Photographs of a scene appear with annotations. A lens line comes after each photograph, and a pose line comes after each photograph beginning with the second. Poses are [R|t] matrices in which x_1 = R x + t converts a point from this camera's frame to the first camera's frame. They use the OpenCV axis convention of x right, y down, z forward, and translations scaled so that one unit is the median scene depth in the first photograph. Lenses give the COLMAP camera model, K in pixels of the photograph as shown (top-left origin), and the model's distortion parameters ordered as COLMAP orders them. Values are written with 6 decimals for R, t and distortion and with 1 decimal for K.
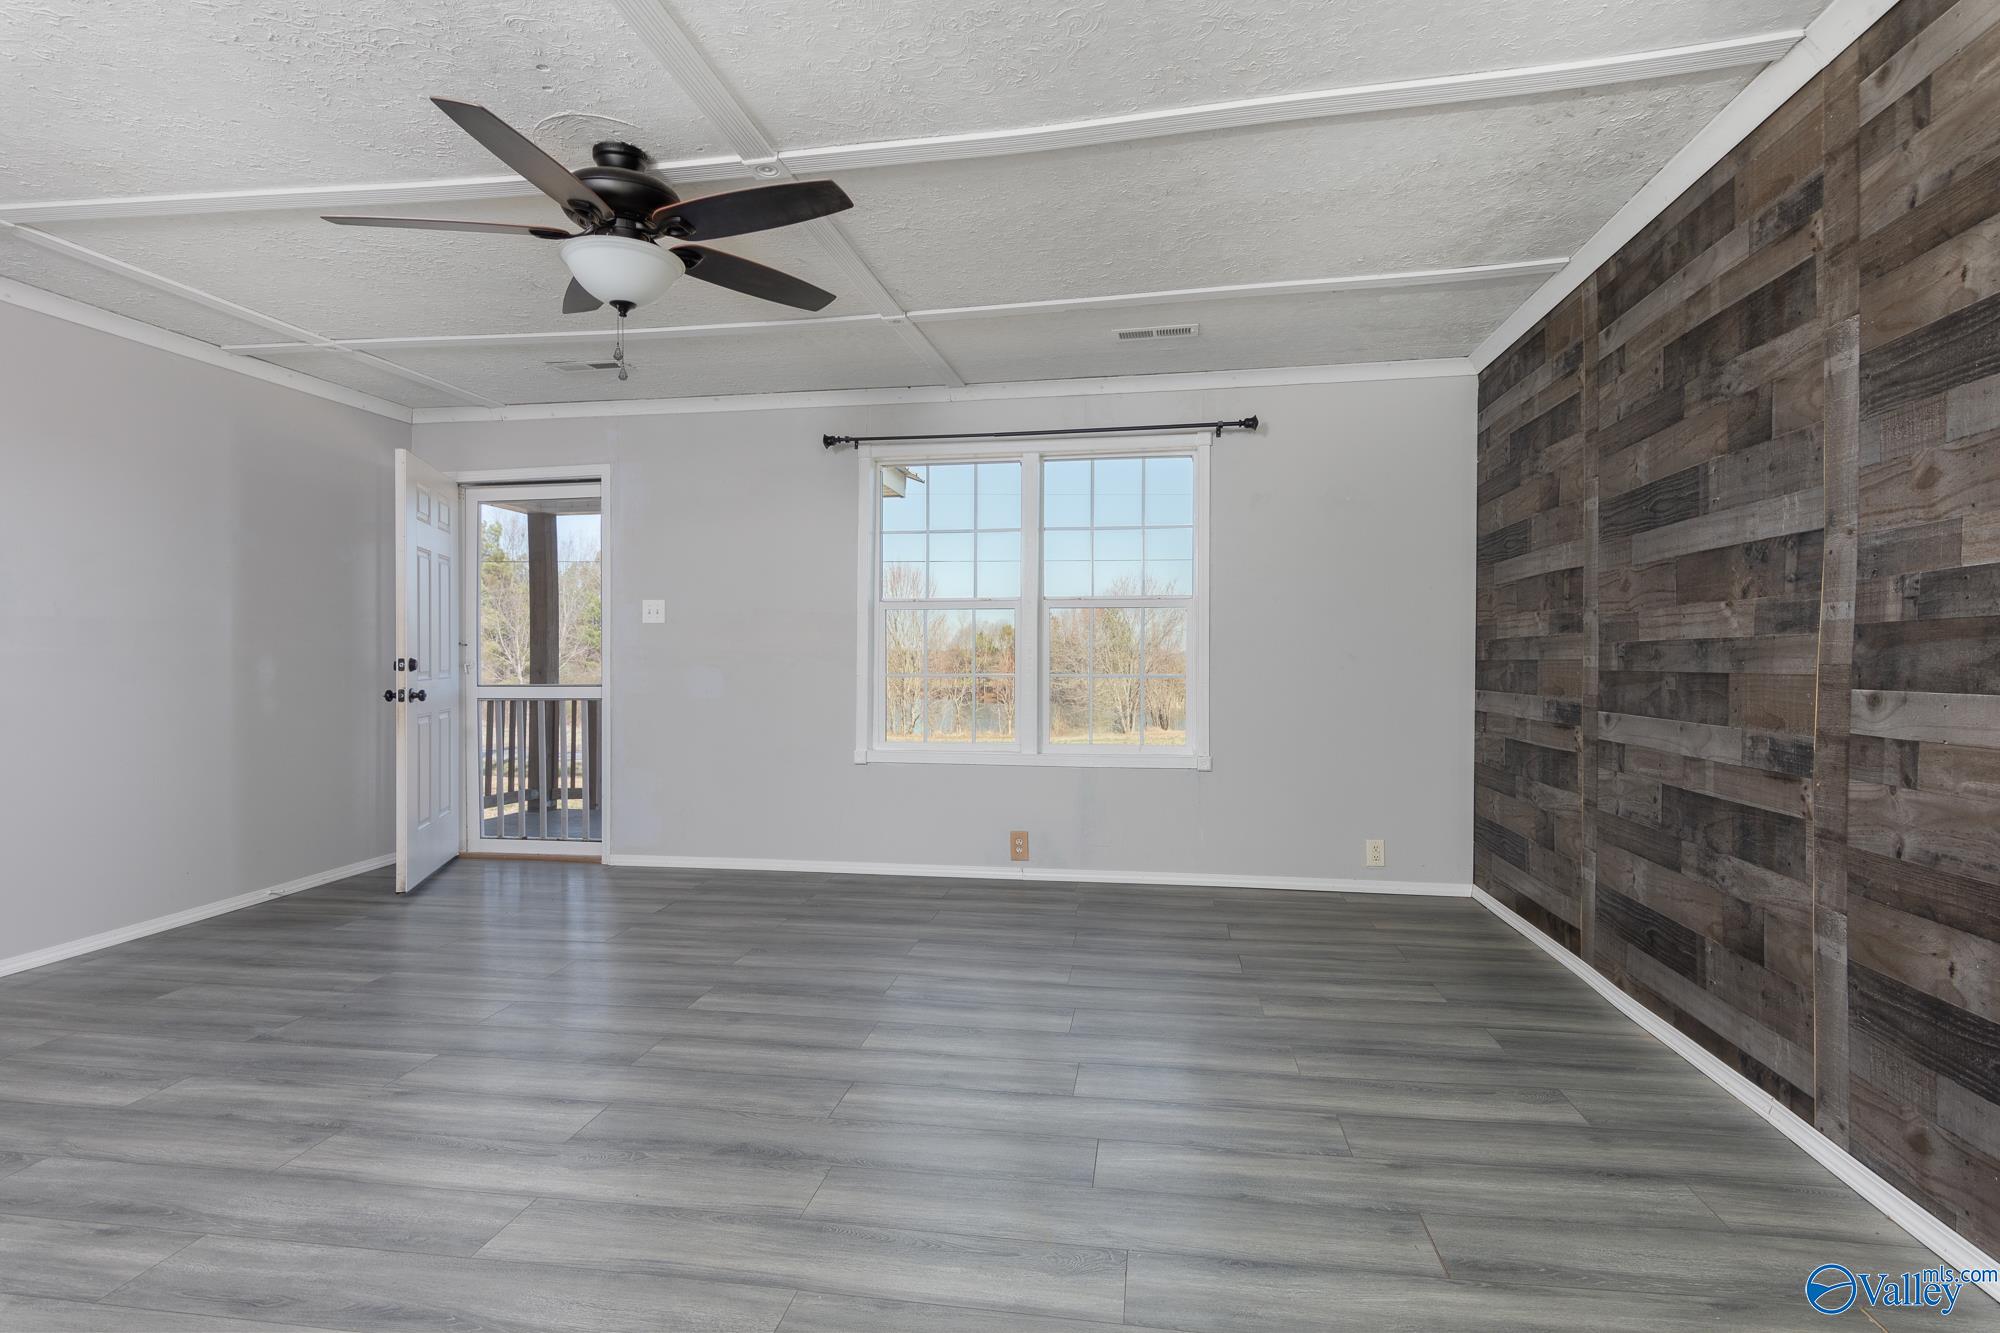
lens RADIAL K [[969.5, 0, 987.9], [0, 969.5, 667.5], [0, 0, 1]] dist [-0.001729, 0.001295]
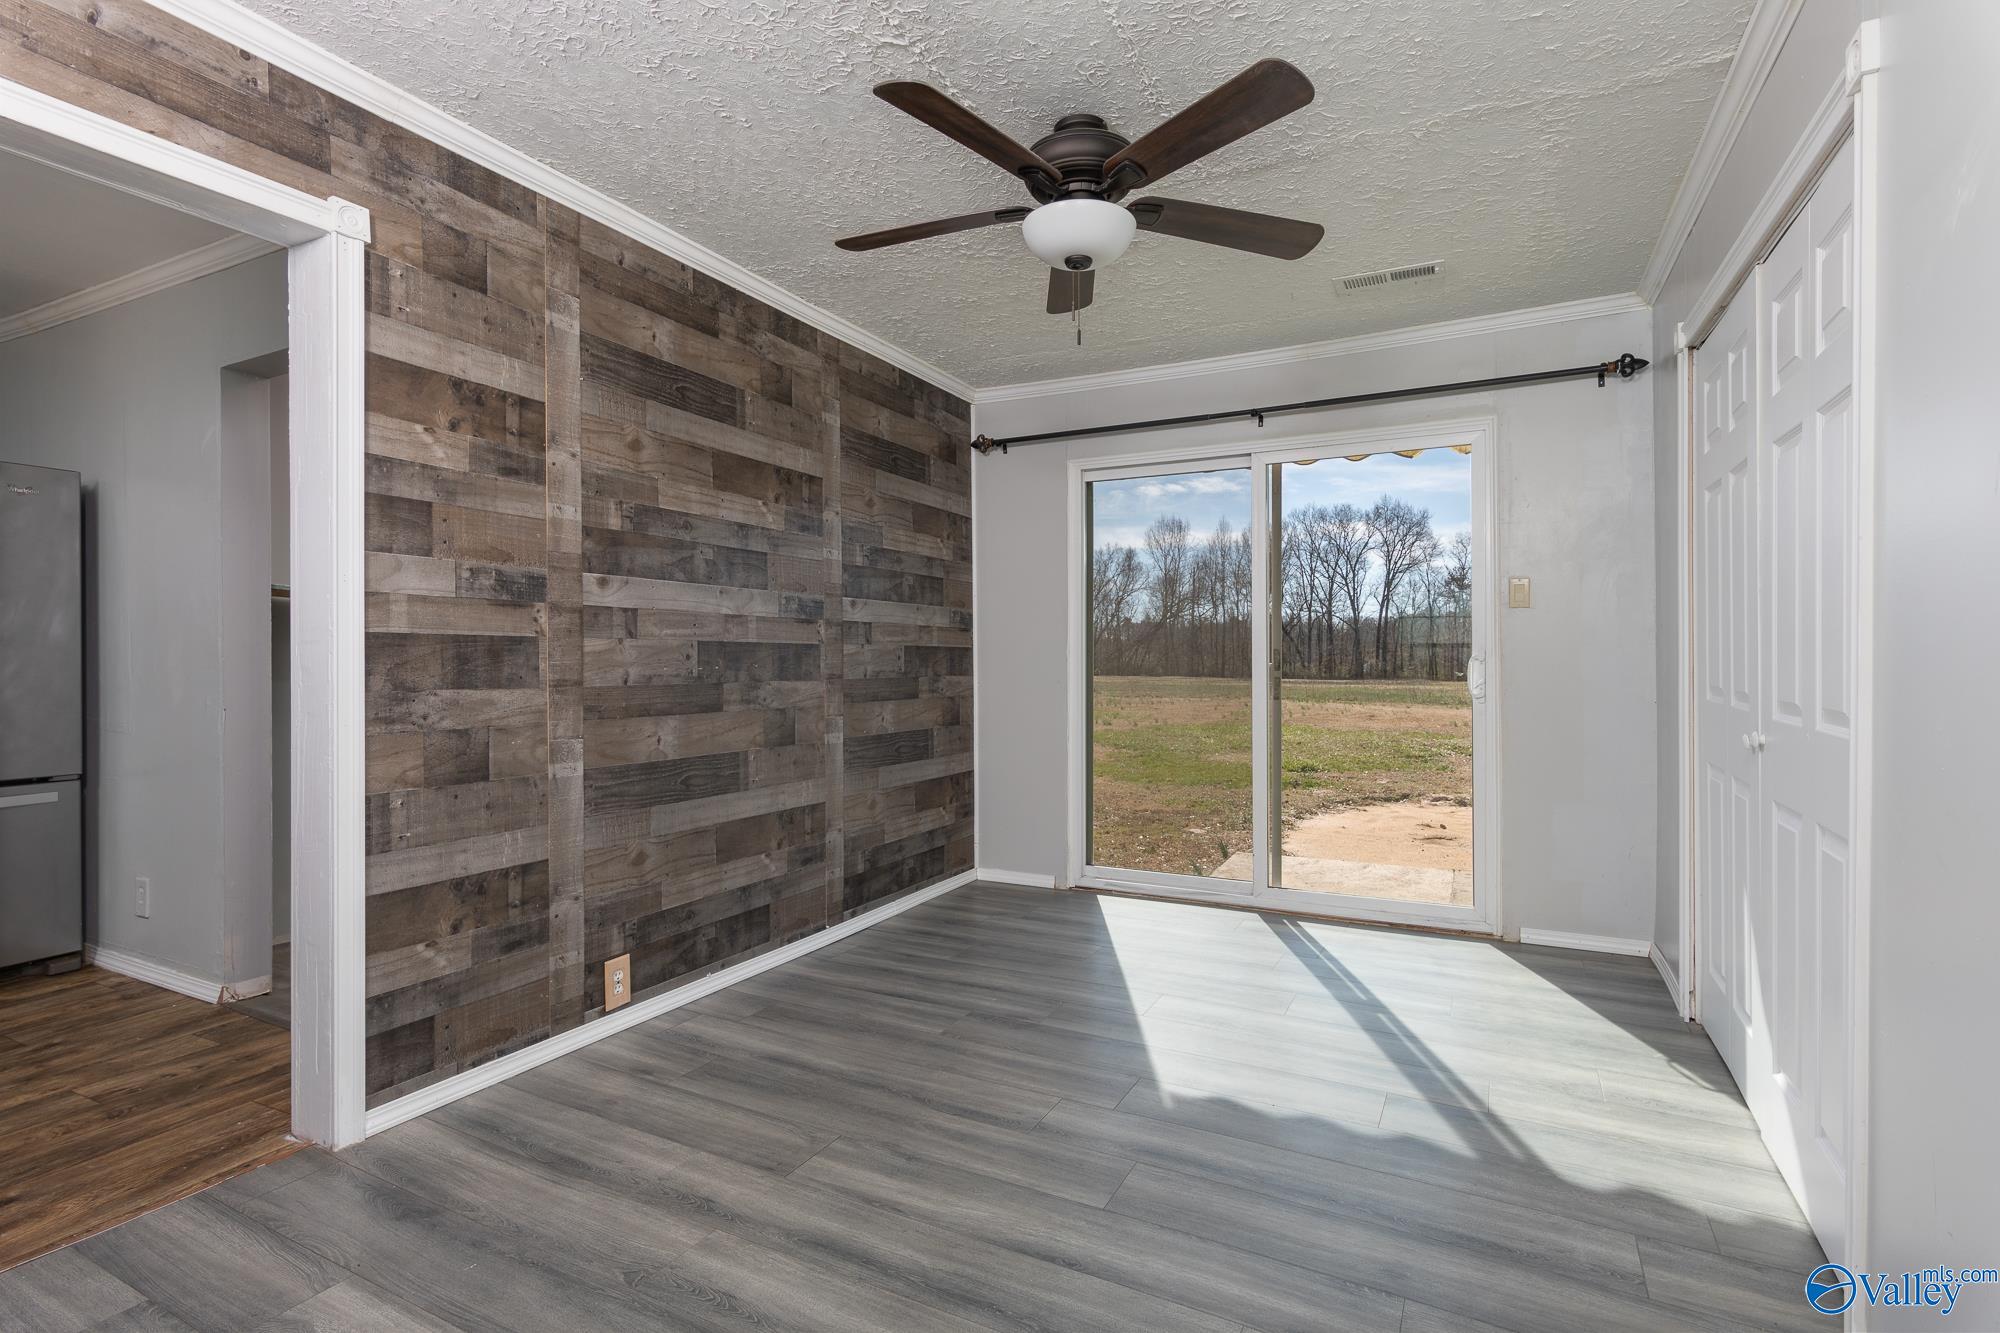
lens RADIAL K [[969.5, 0, 983.7], [0, 969.5, 667.9], [0, 0, 1]] dist [-0.001729, 0.001295]
pose [[-0.950046, 0.001870, 0.312104, -0.077511], [0.004561, 0.999958, 0.007892, 0.150101], [-0.312076, 0.008921, -0.950015, 2.138277]]
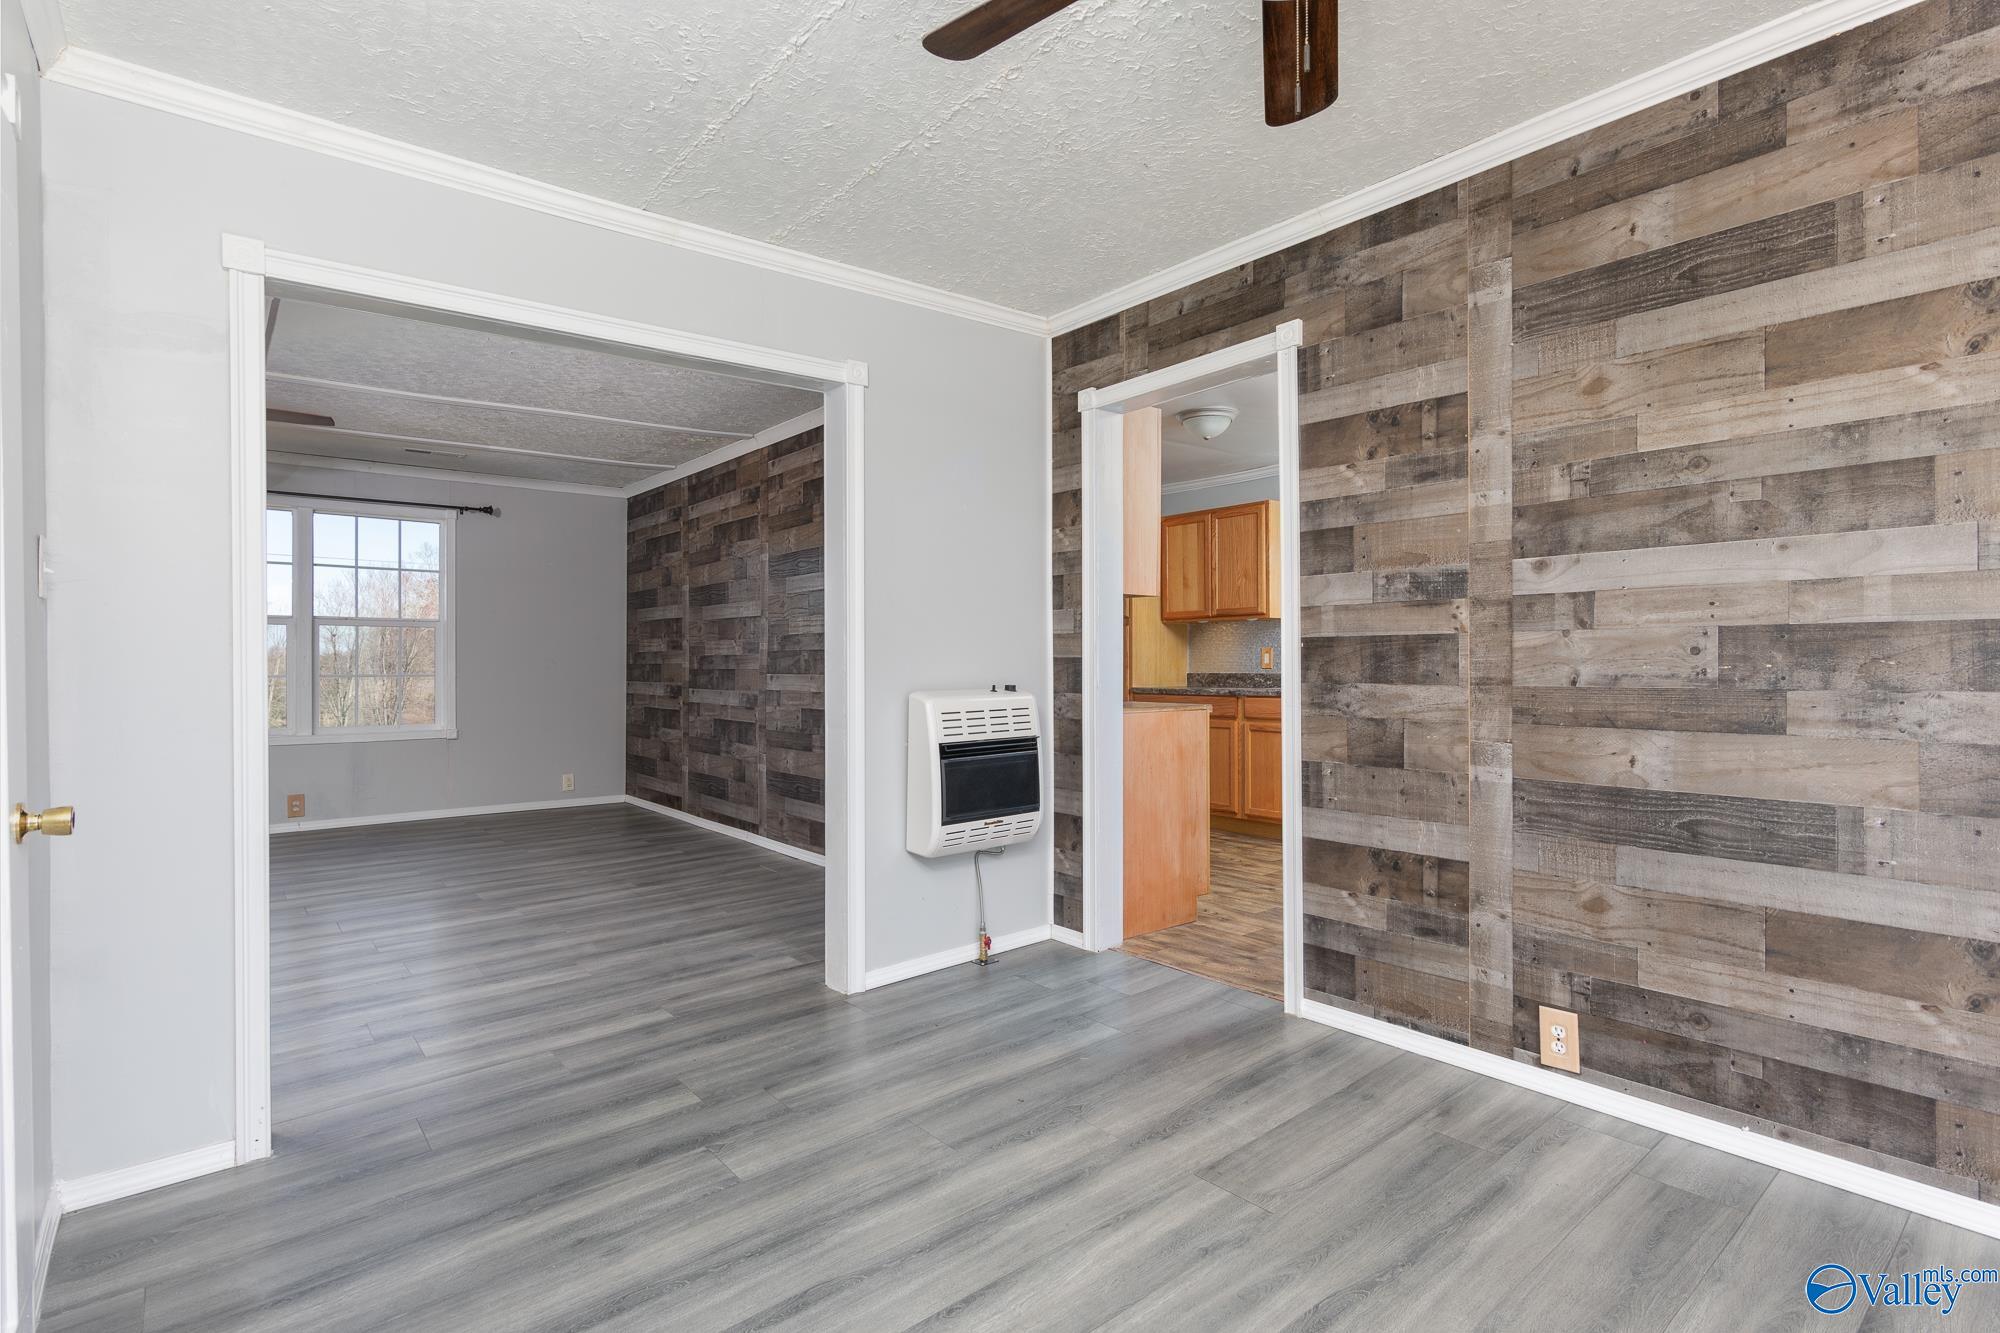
lens RADIAL K [[969.5, 0, 1005.5], [0, 969.5, 665.0], [0, 0, 1]] dist [-0.001729, 0.001295]
pose [[0.646670, -0.009112, 0.762715, -0.474255], [0.011544, 0.999931, 0.002158, 0.147949], [-0.762682, 0.007409, 0.646731, 0.698225]]
